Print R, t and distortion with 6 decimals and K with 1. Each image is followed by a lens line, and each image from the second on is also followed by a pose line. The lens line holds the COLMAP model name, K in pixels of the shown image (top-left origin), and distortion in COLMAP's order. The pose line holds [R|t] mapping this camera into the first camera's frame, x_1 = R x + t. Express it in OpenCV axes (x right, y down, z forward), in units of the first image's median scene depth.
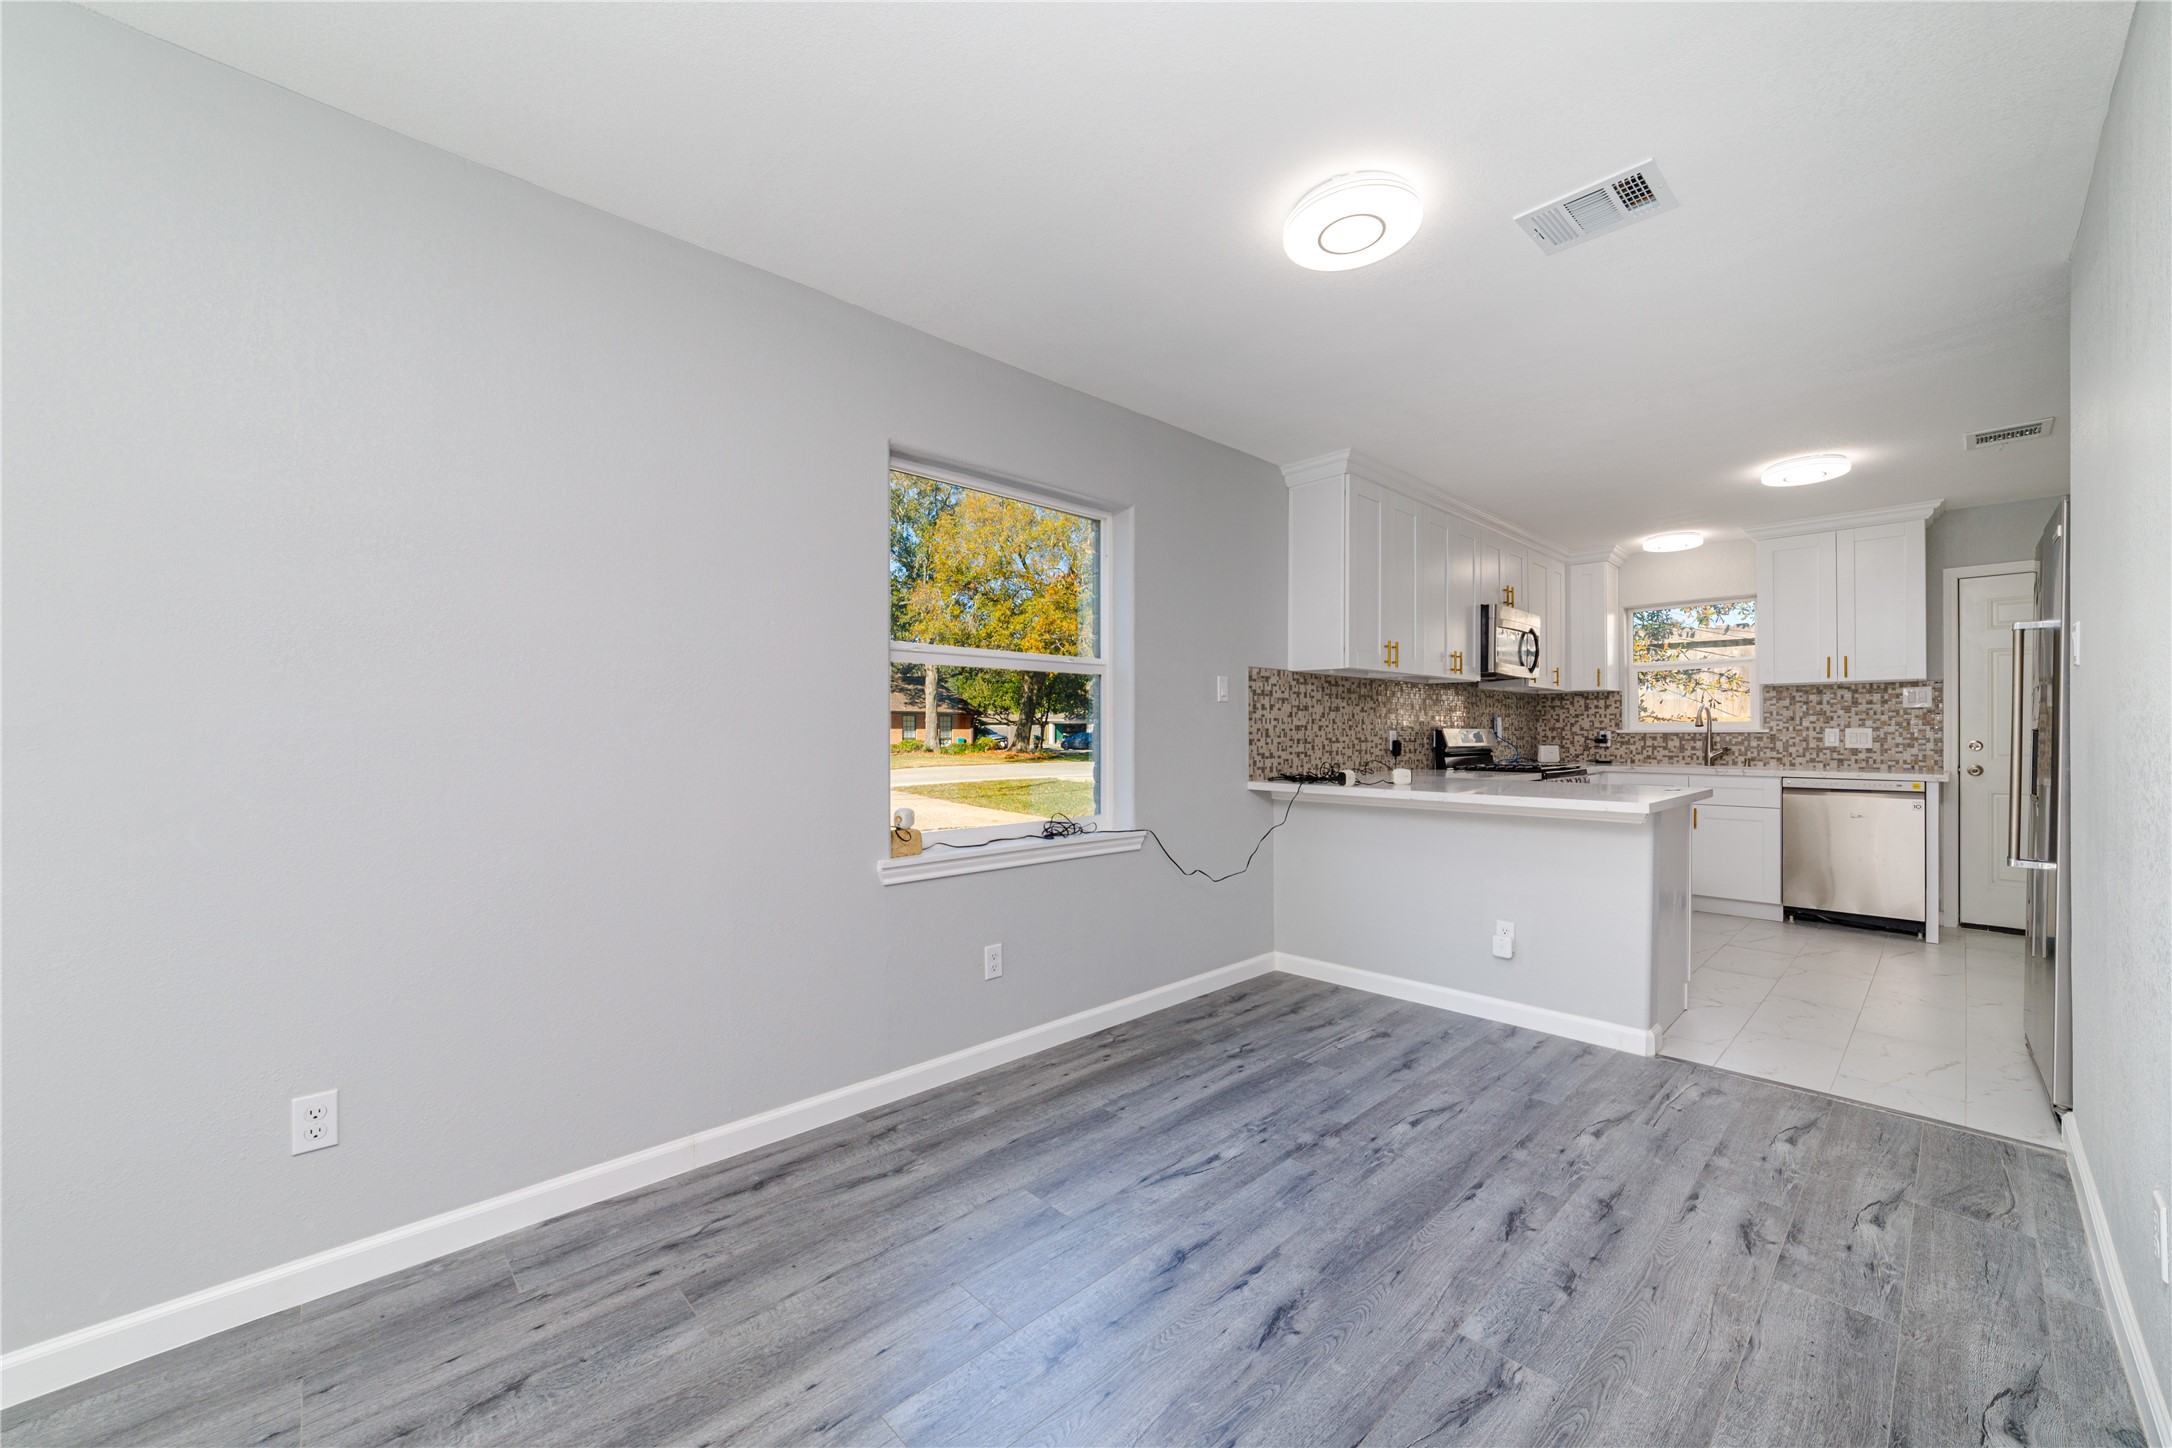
lens RADIAL K [[837.5, 0, 1086.4], [0, 837.5, 728.4], [0, 0, 1]] dist [-0.000171, 0.001146]
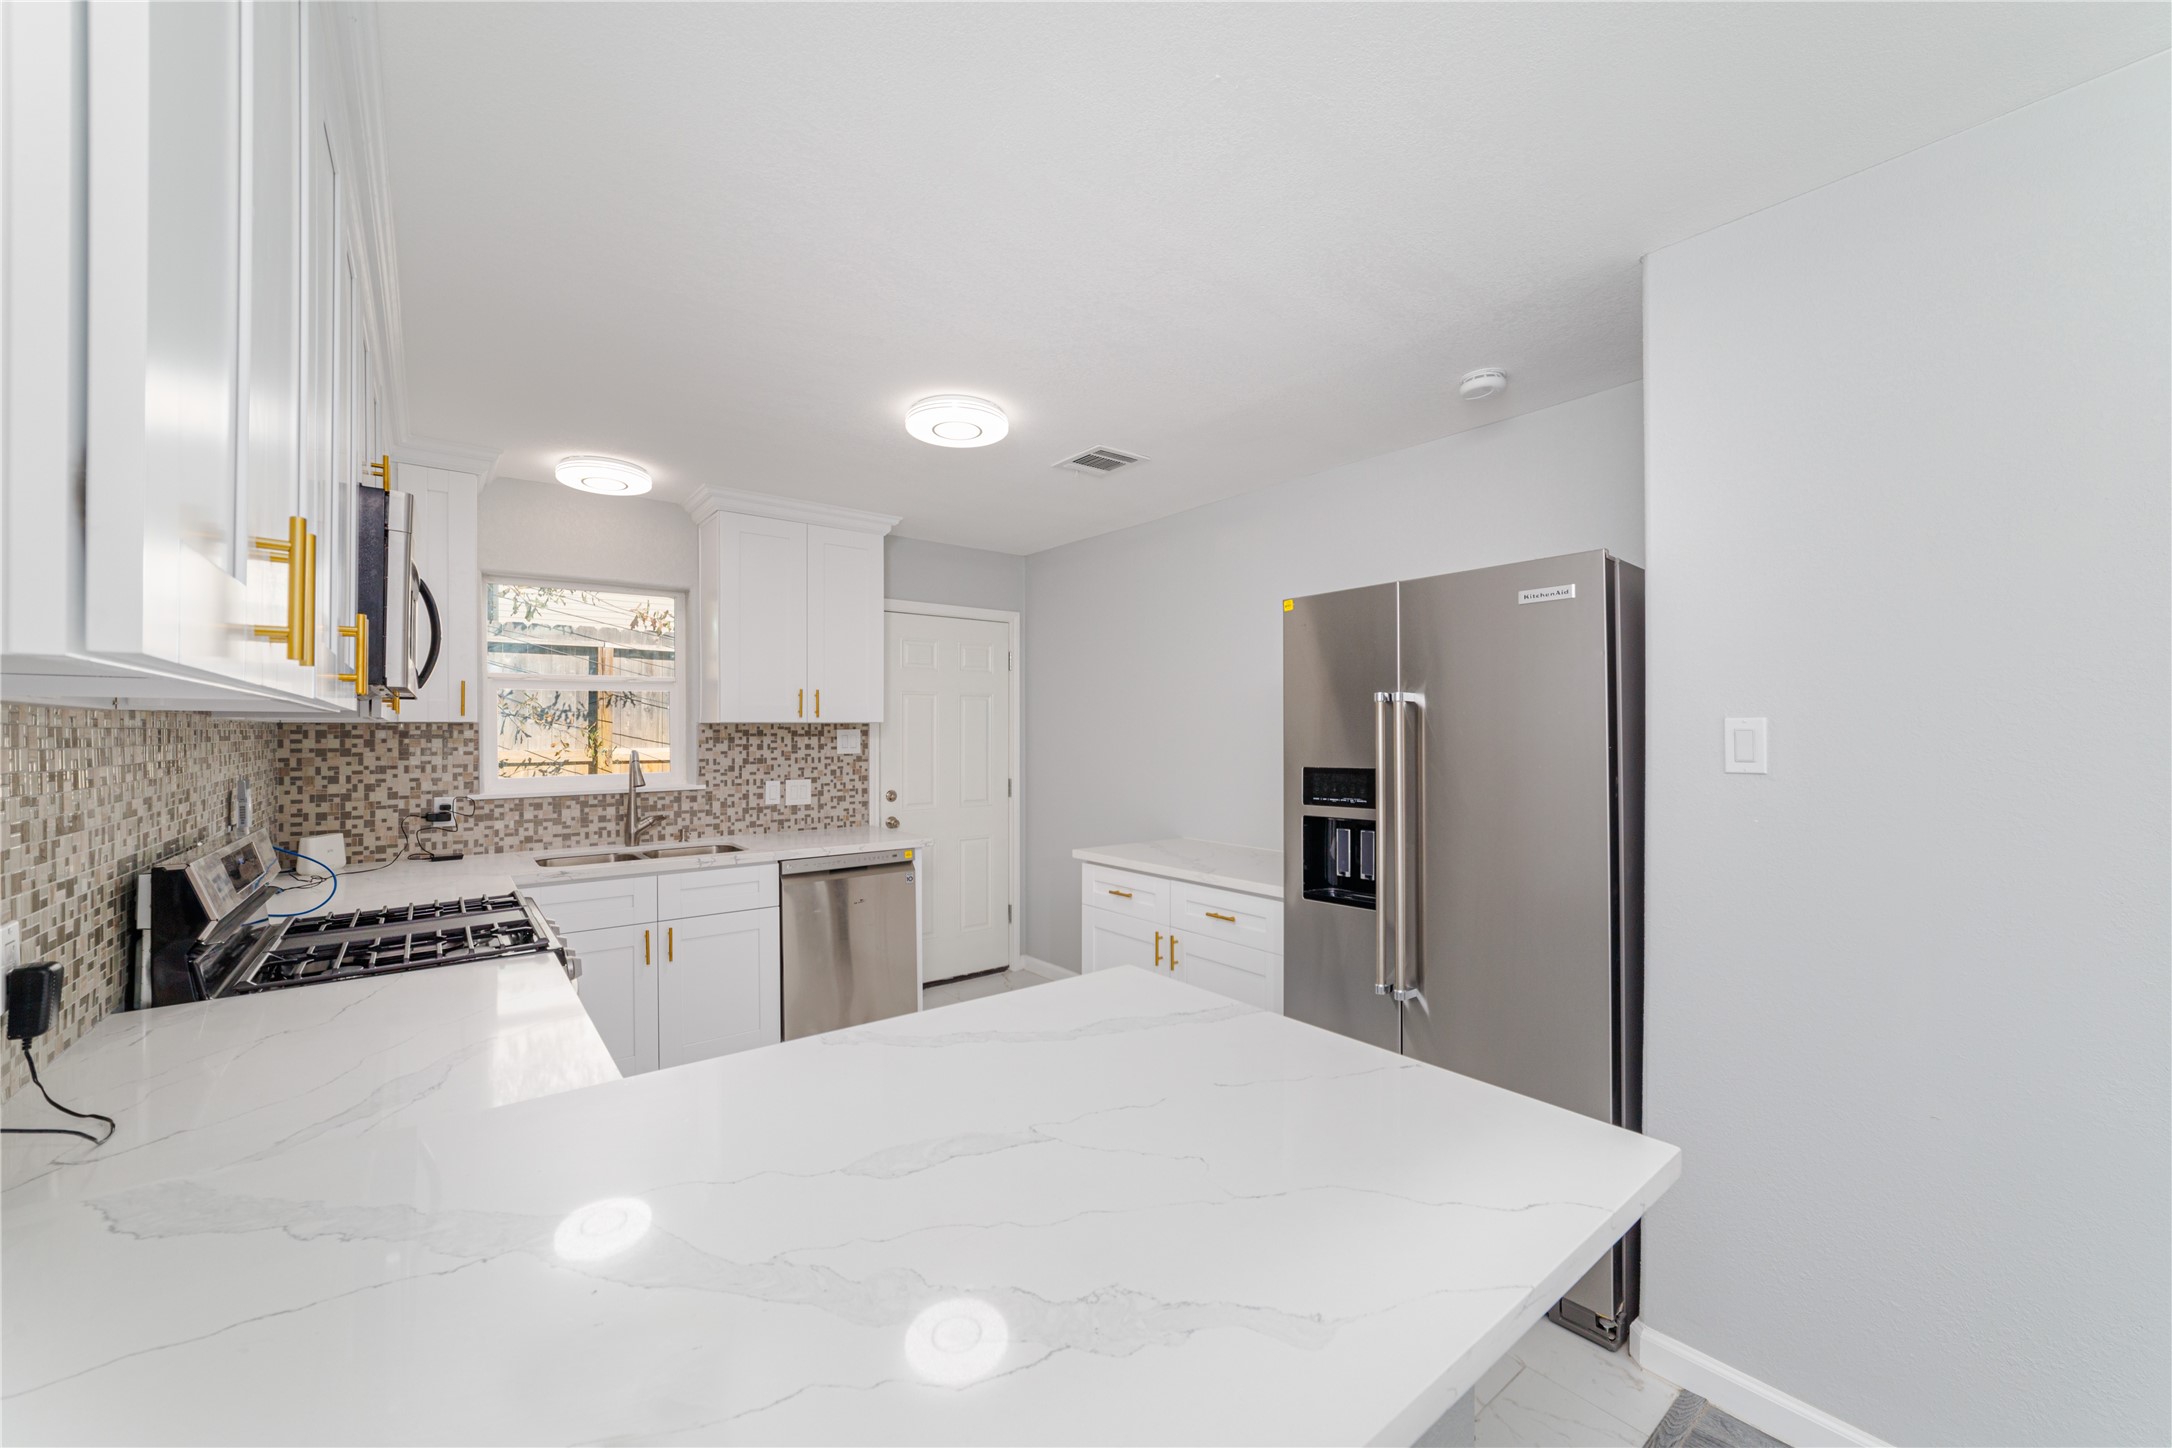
lens RADIAL K [[837.5, 0, 1095.1], [0, 837.5, 733.6], [0, 0, 1]] dist [-0.000171, 0.001146]
pose [[0.096706, -0.000434, 0.995313, 0.155167], [0.000941, 0.999999, 0.000344, -0.043281], [-0.995313, 0.000904, 0.096707, 0.632357]]
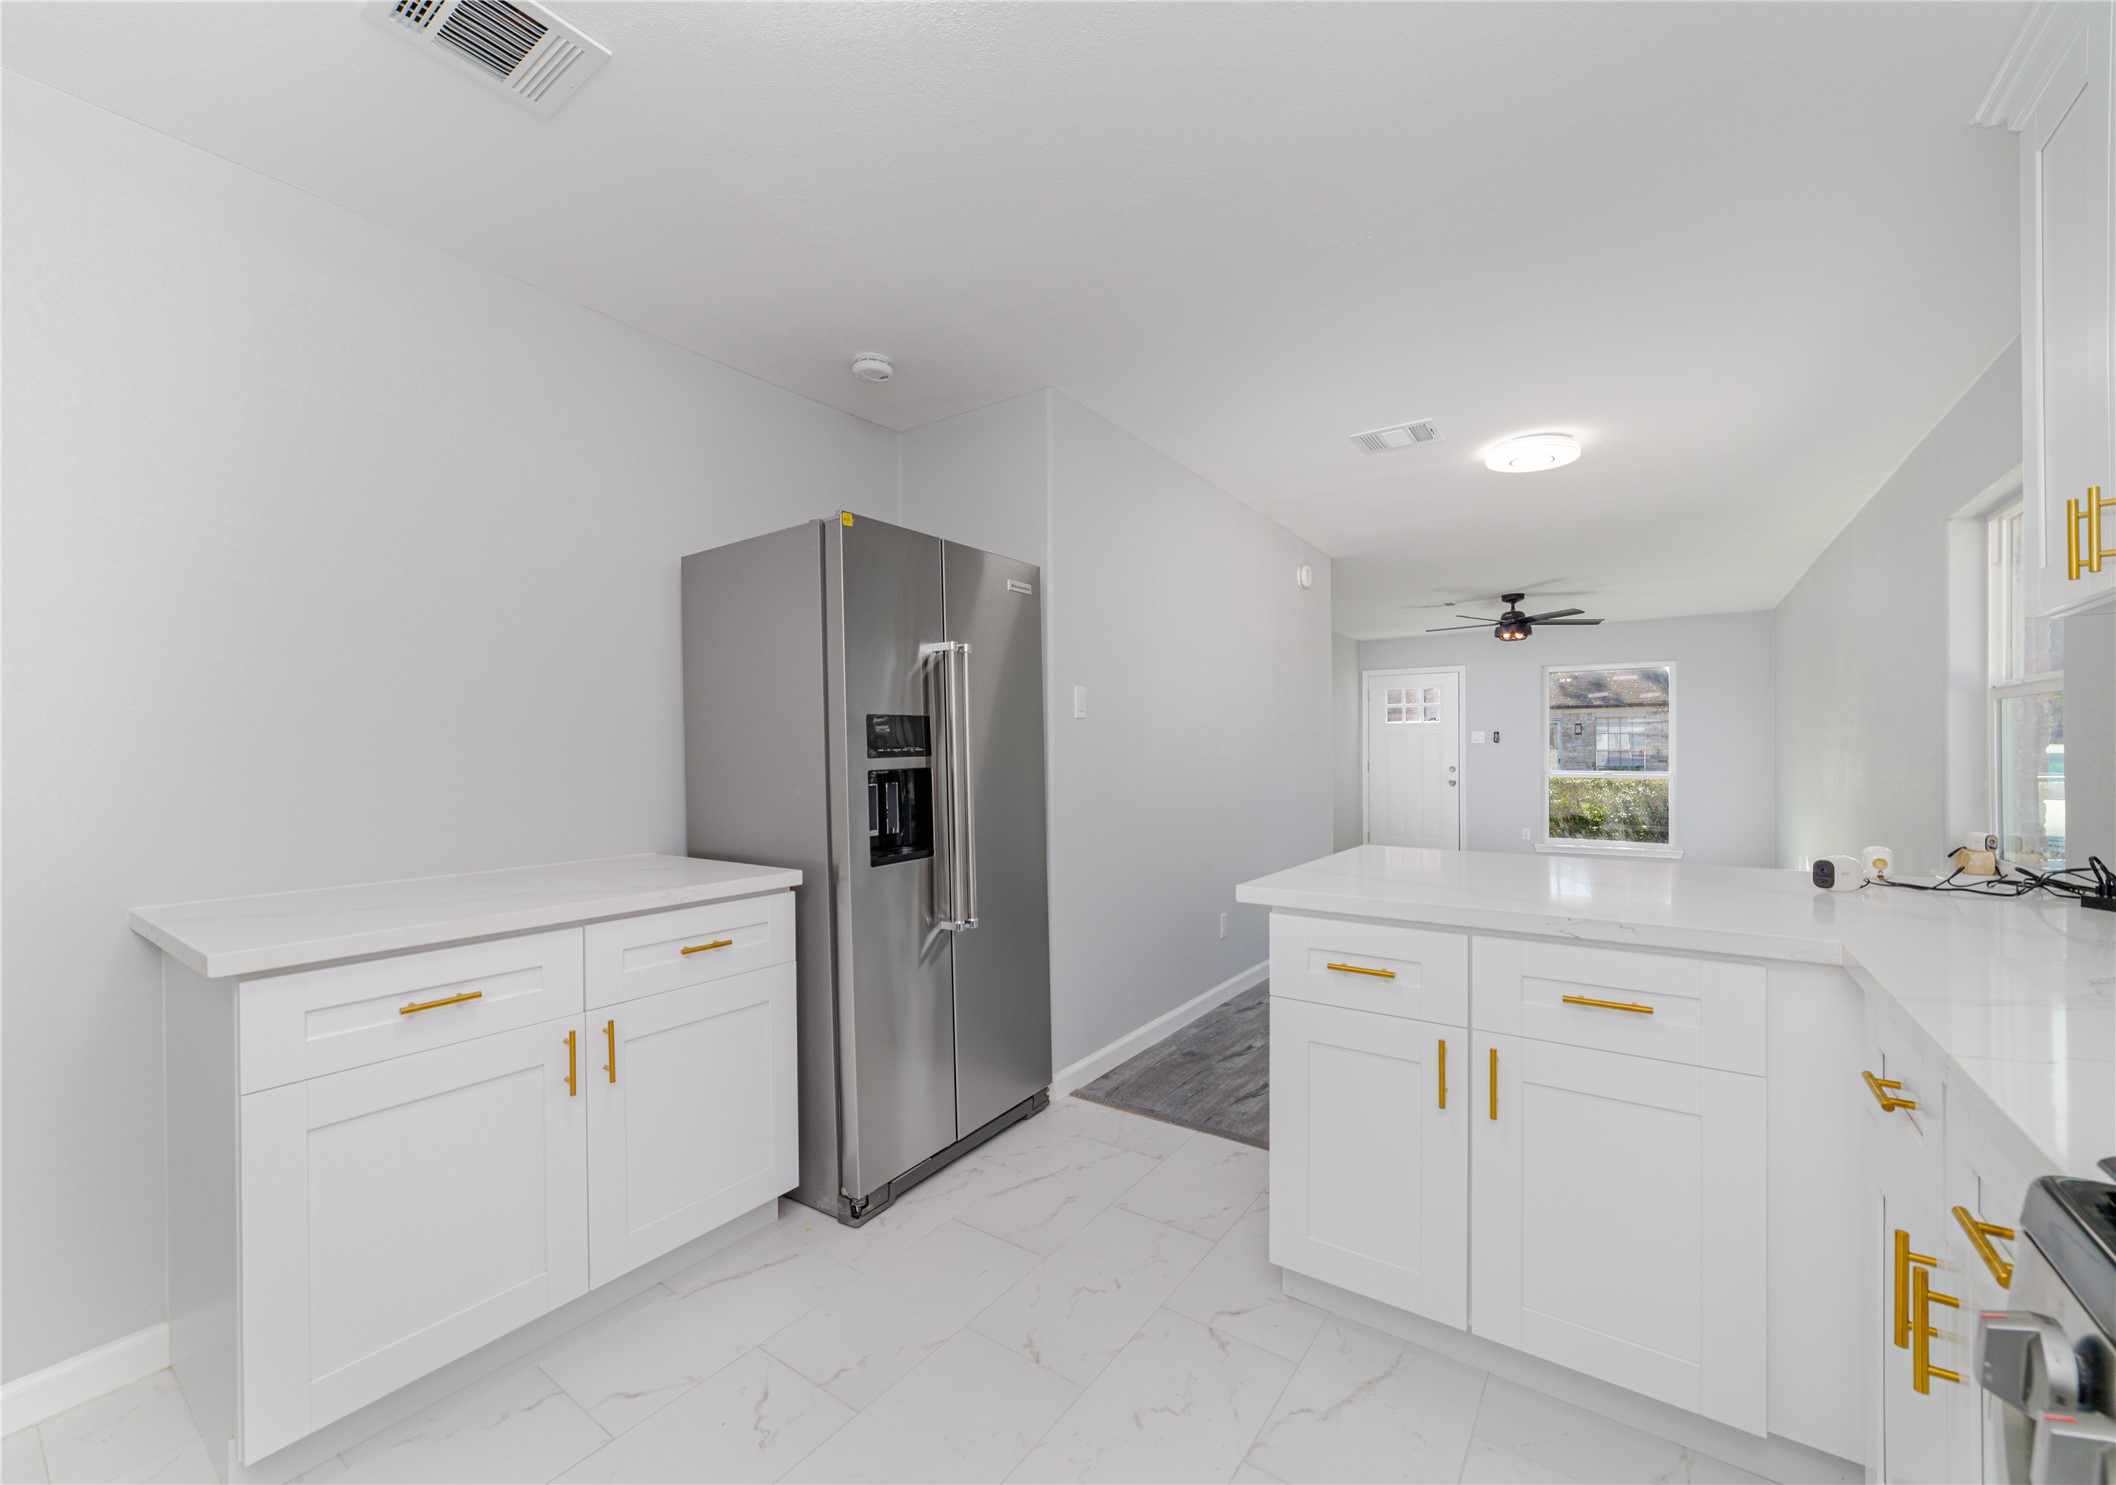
lens RADIAL K [[858.1, 0, 1003.8], [0, 858.1, 761.2], [0, 0, 1]] dist [0.001798, 0.000004]
pose [[-0.986997, 0.003796, -0.160691, 0.637237], [0.002490, 0.999962, 0.008325, -0.005157], [0.160717, 0.007817, -0.986970, 0.980385]]
